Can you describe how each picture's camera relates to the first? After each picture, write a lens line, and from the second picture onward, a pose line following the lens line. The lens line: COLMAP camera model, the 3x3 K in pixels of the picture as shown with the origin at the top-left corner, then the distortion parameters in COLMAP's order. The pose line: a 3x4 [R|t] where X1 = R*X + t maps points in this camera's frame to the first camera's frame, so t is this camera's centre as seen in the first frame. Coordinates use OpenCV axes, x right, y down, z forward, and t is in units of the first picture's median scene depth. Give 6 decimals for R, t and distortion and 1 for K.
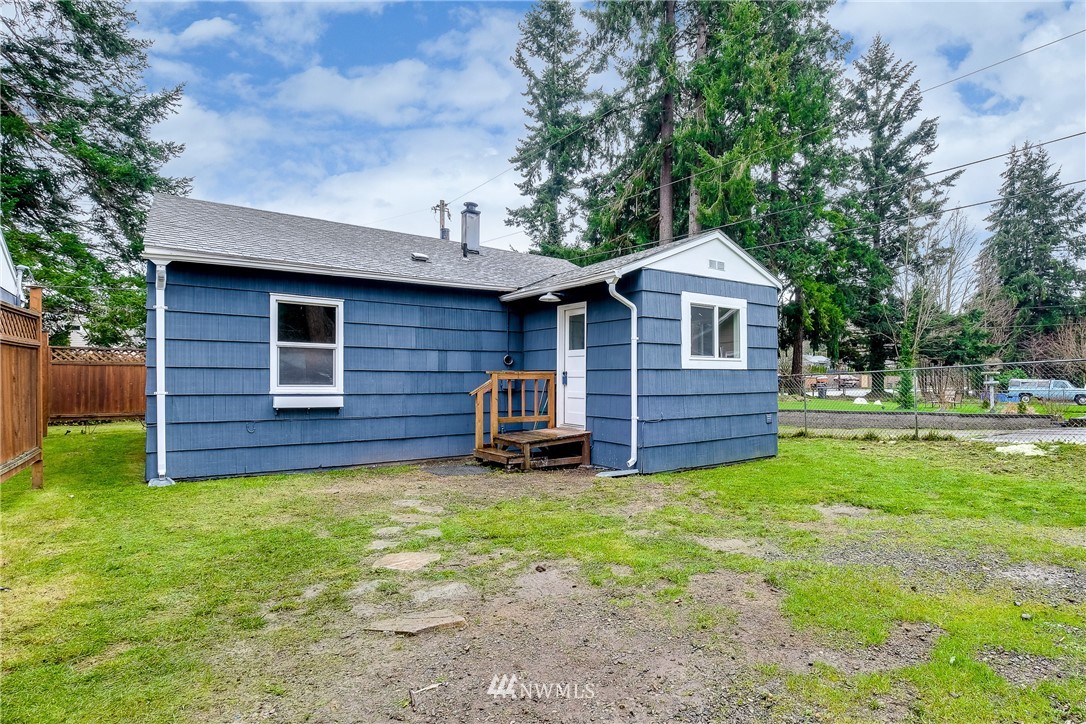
lens RADIAL K [[547.6, 0, 544.5], [0, 547.6, 379.1], [0, 0, 1]] dist [0.001757, 0.000411]
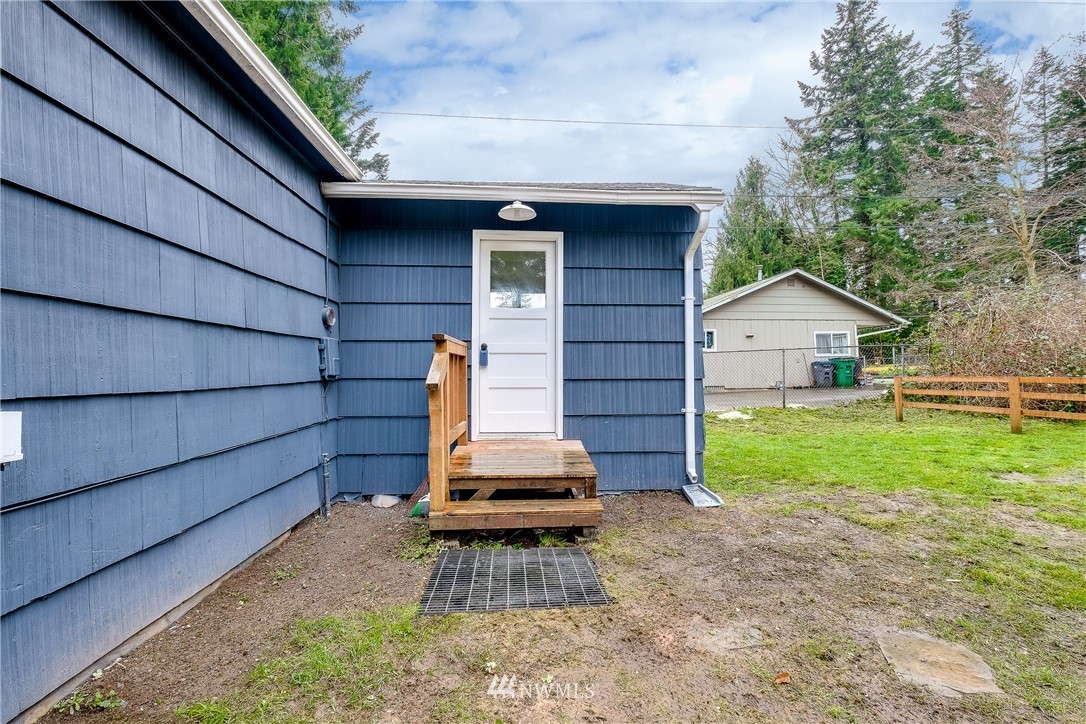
lens RADIAL K [[506.3, 0, 599.2], [0, 506.3, 363.0], [0, 0, 1]] dist [-0.000994, -0.000193]
pose [[0.514936, 0.010568, 0.857163, -0.363597], [-0.002039, 0.999936, -0.011104, 0.012140], [-0.857226, 0.003970, 0.514925, 0.614803]]
